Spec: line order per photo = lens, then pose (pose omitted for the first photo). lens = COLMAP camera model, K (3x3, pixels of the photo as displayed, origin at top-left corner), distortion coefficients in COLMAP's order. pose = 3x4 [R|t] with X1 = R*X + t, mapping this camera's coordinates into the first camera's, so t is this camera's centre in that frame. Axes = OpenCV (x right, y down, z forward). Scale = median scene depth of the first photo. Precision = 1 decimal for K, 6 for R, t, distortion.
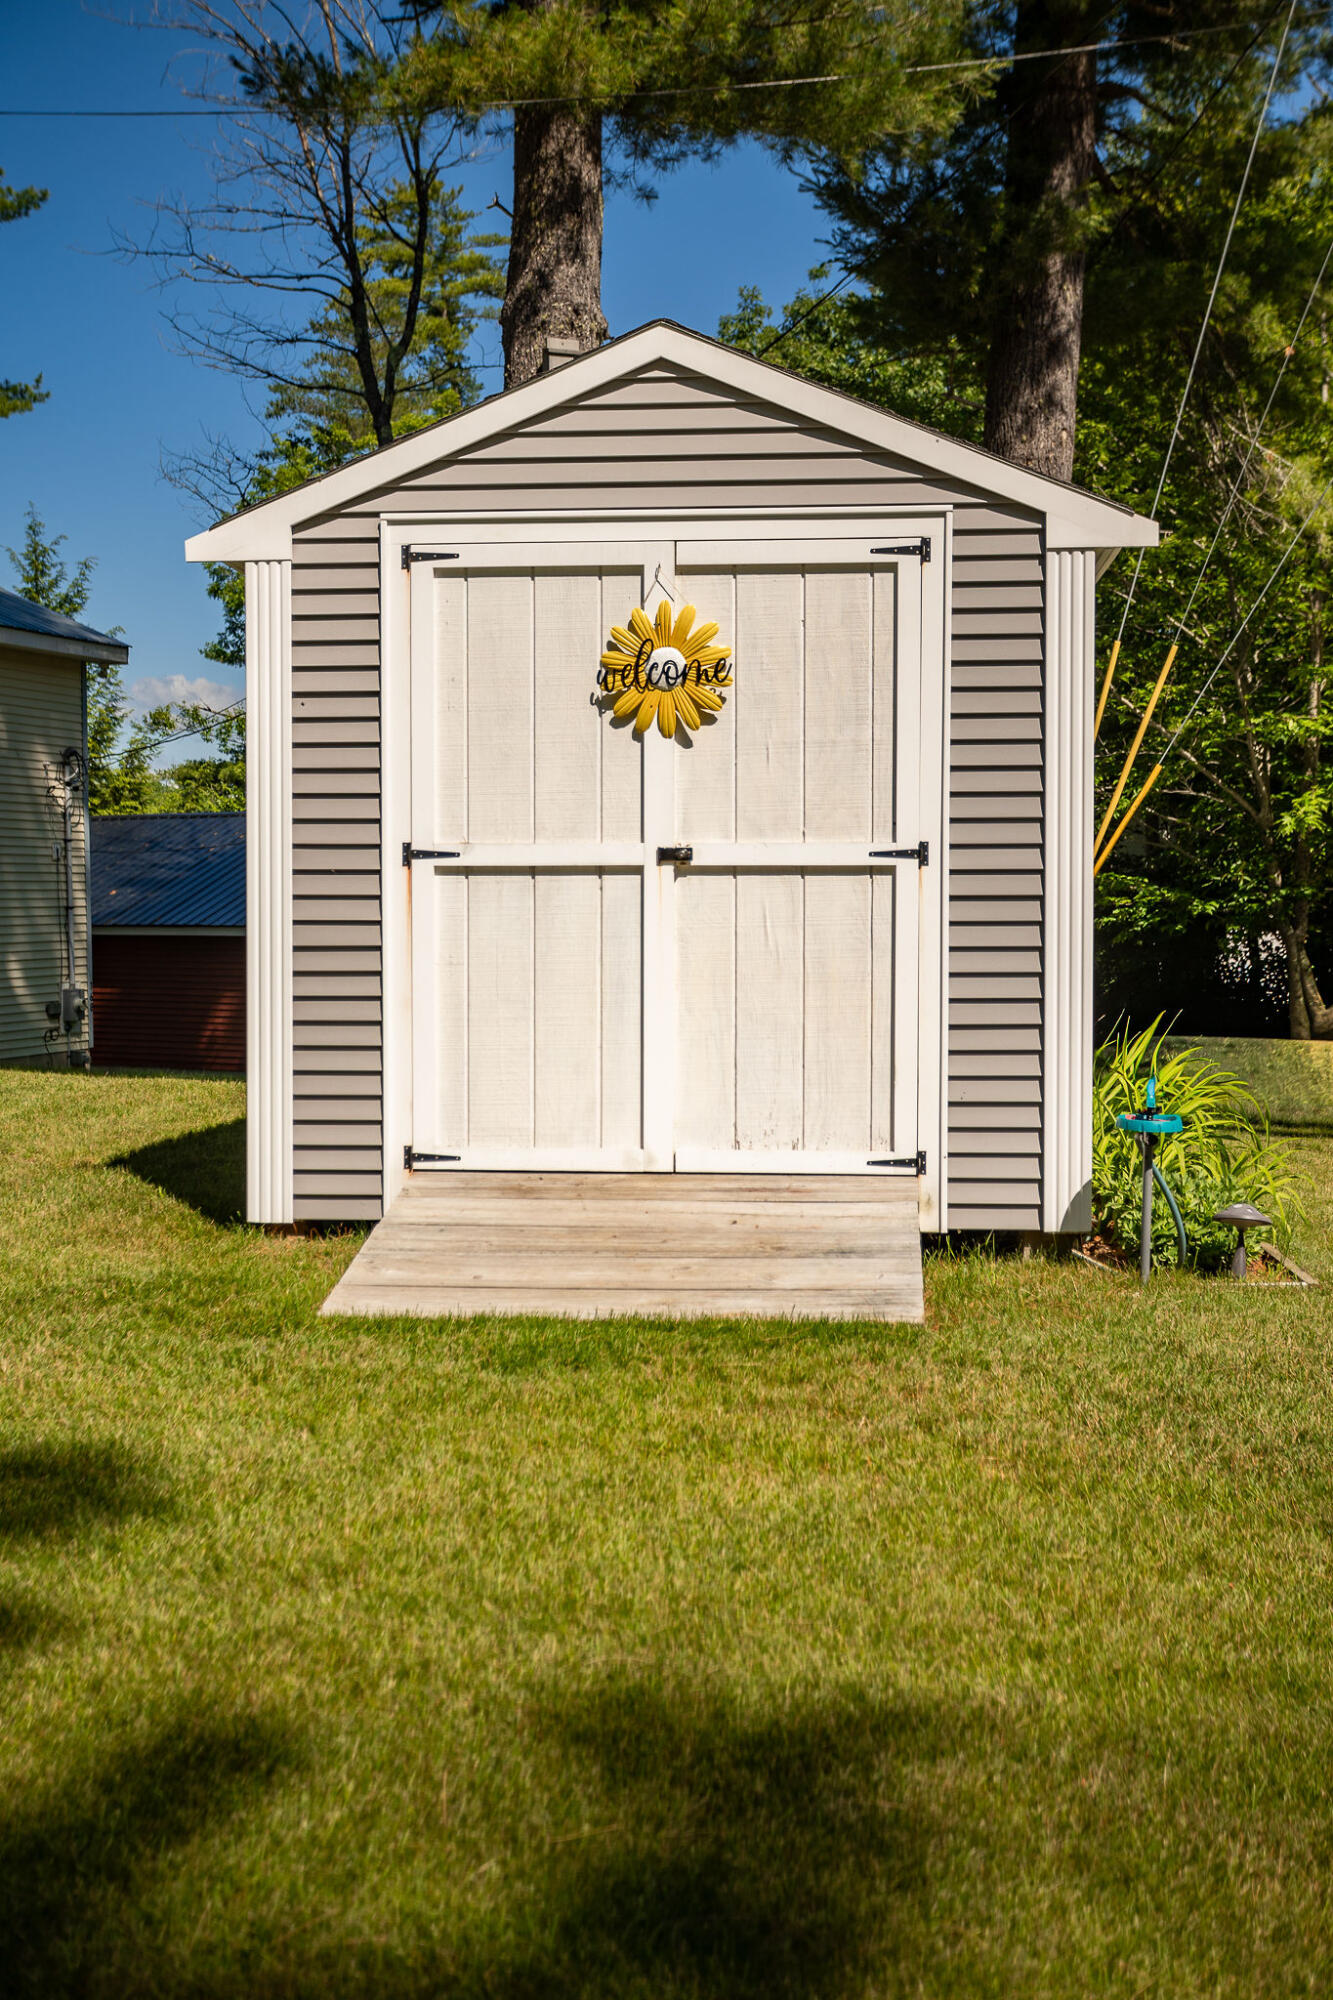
lens RADIAL K [[2249.1, 0, 666.5], [0, 2249.1, 1000.0], [0, 0, 1]] dist [0.025802, 0.073936]
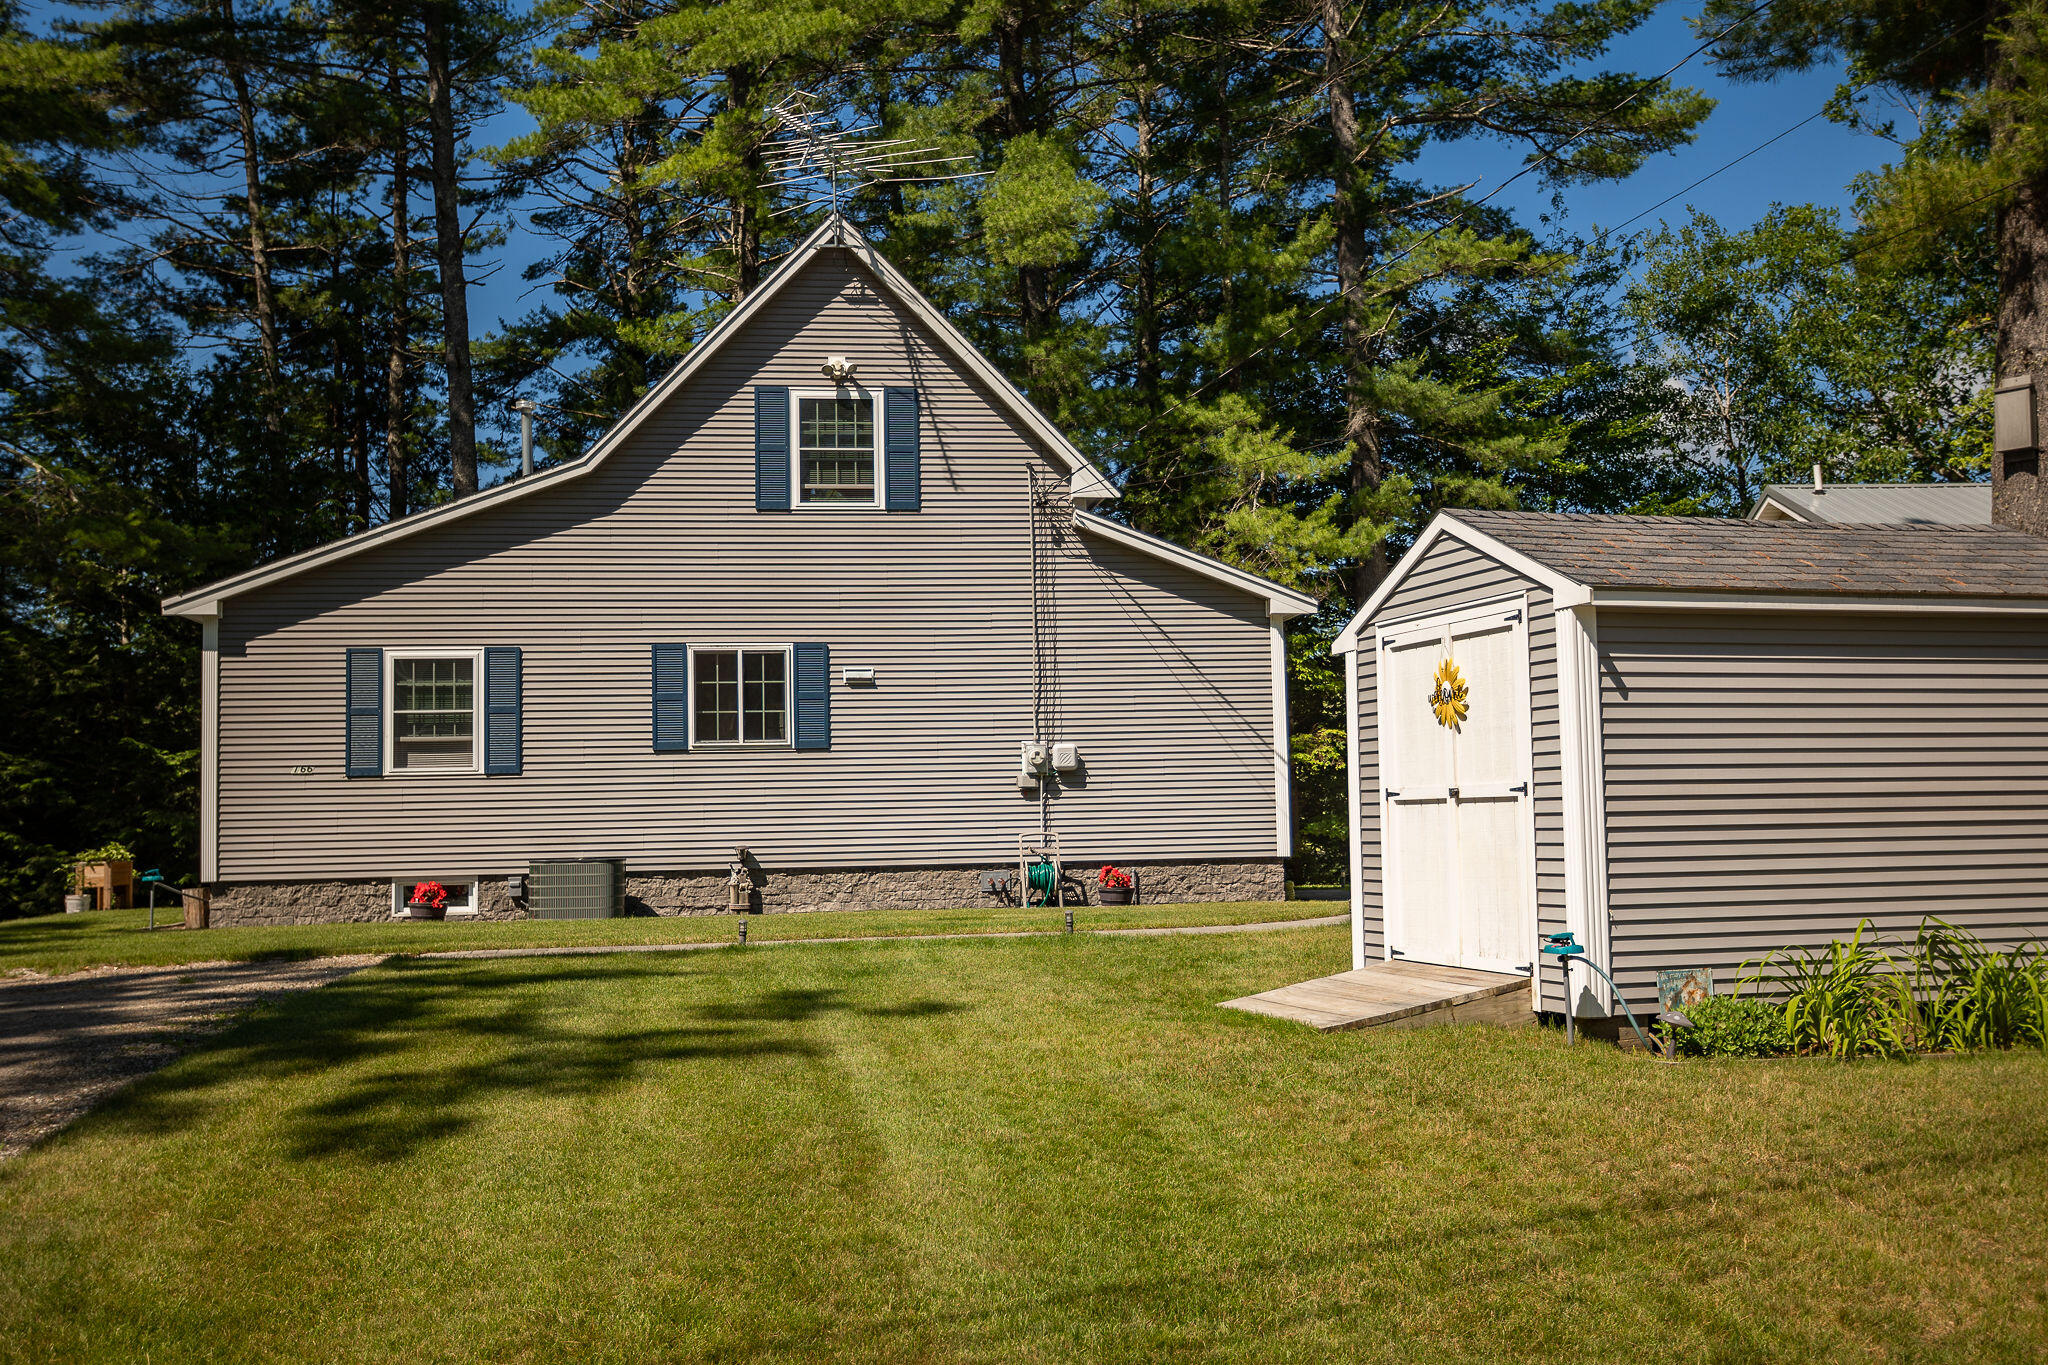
lens RADIAL K [[1986.3, 0, 1024.0], [0, 1986.3, 682.5], [0, 0, 1]] dist [-0.011358, 0.127048]
pose [[0.359900, -0.071398, -0.930255, 1.394405], [-0.018649, 0.996318, -0.083683, -0.011463], [0.932805, 0.047466, 0.357243, 0.087813]]
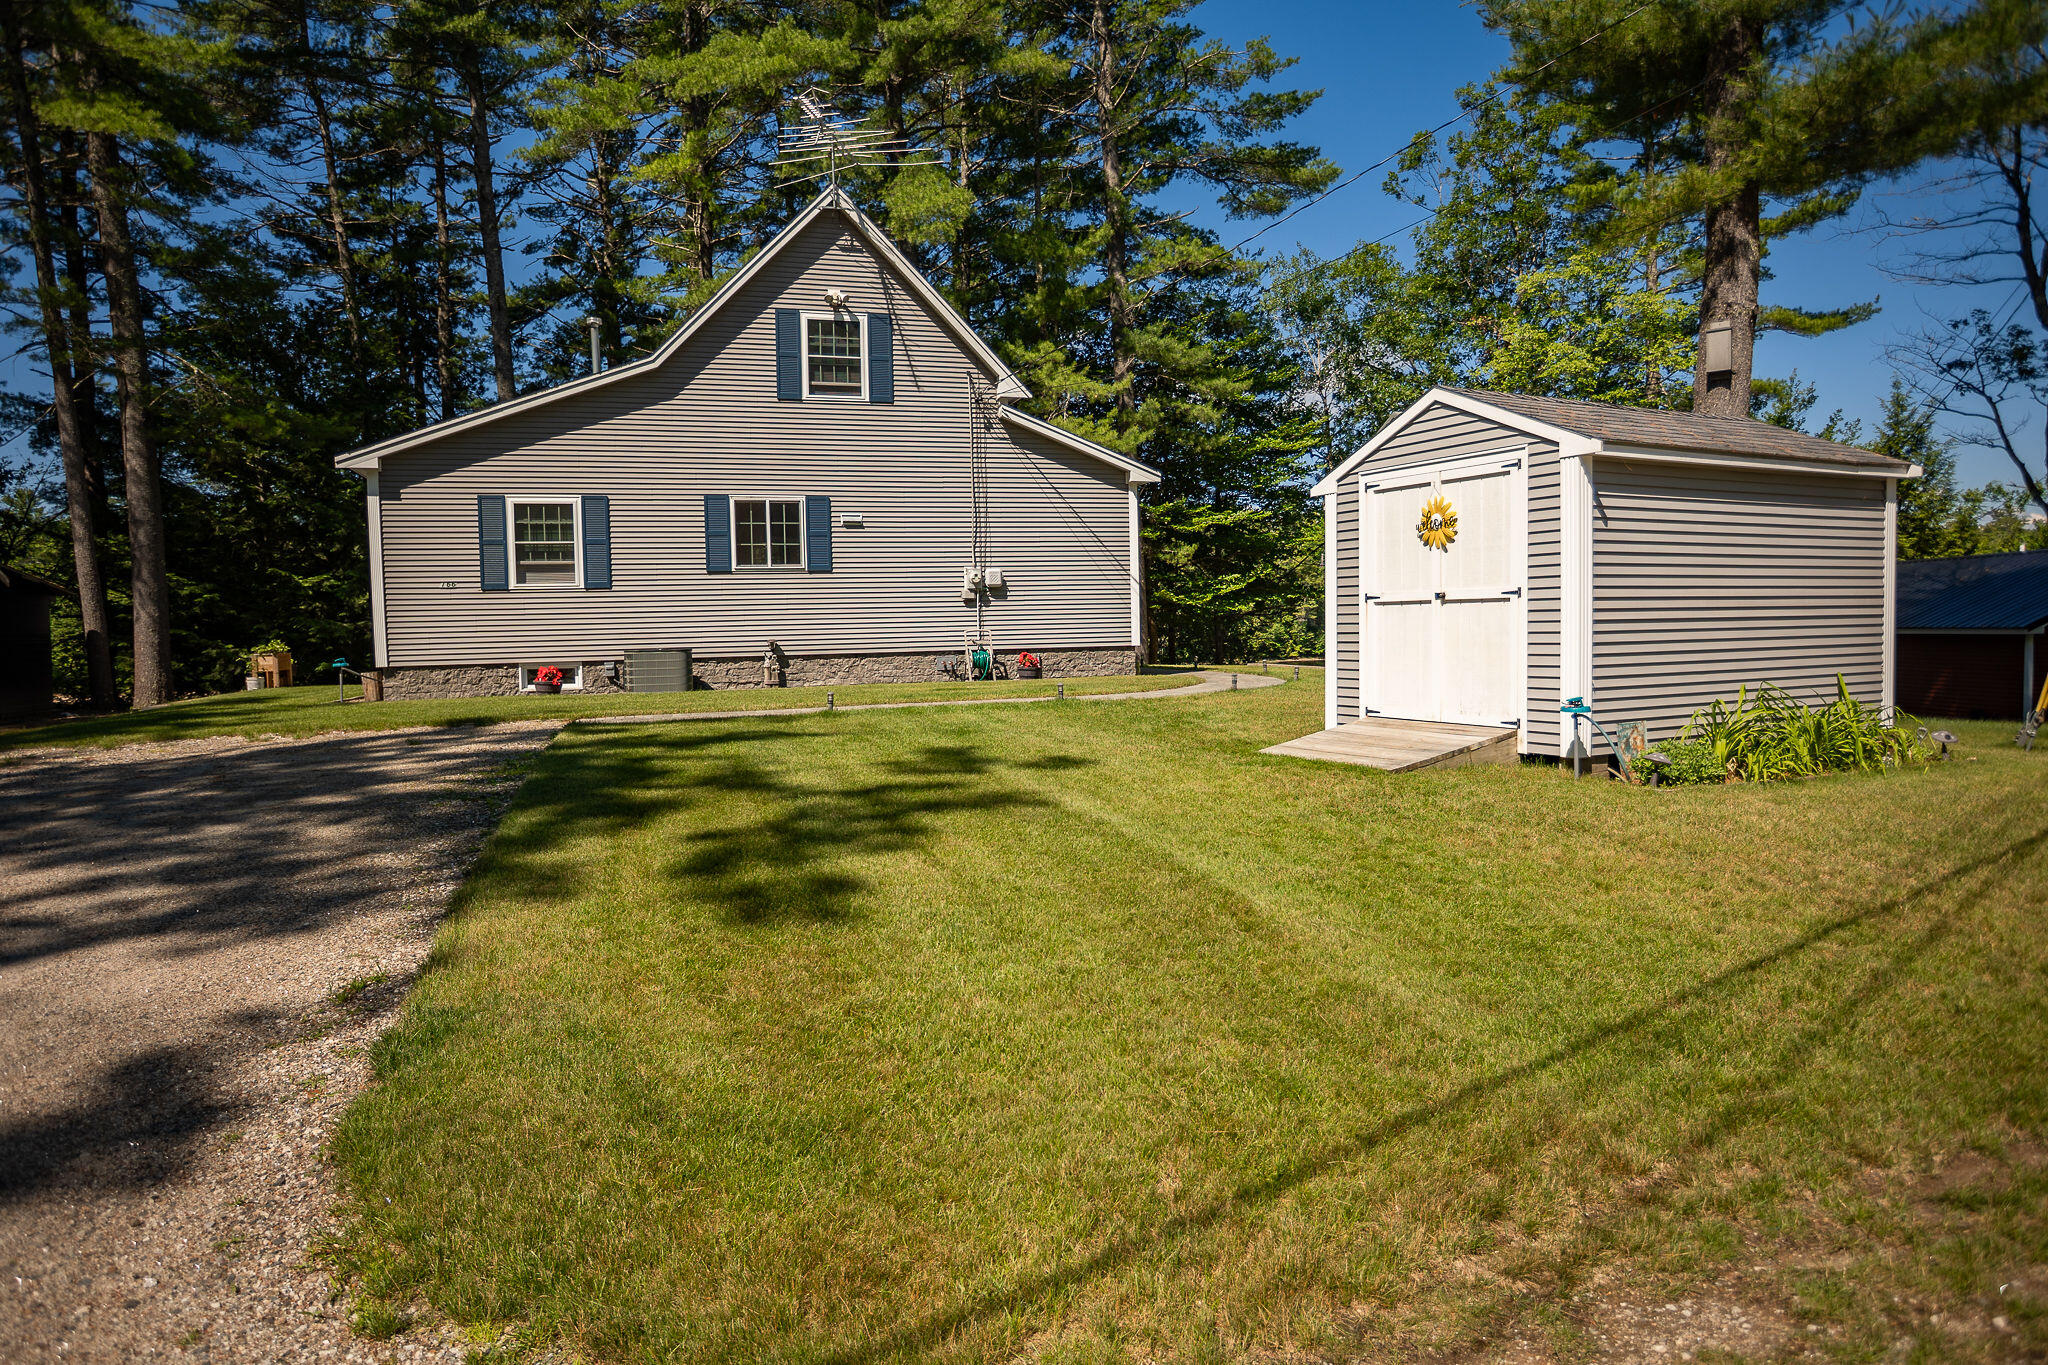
lens RADIAL K [[1209.2, 0, 1021.9], [0, 1209.2, 688.0], [0, 0, 1]] dist [-0.067848, 0.053165]
pose [[0.511673, 0.036329, -0.858412, 0.921353], [-0.014756, 0.999330, 0.033497, 0.000844], [0.859054, -0.004473, 0.511866, -0.090737]]
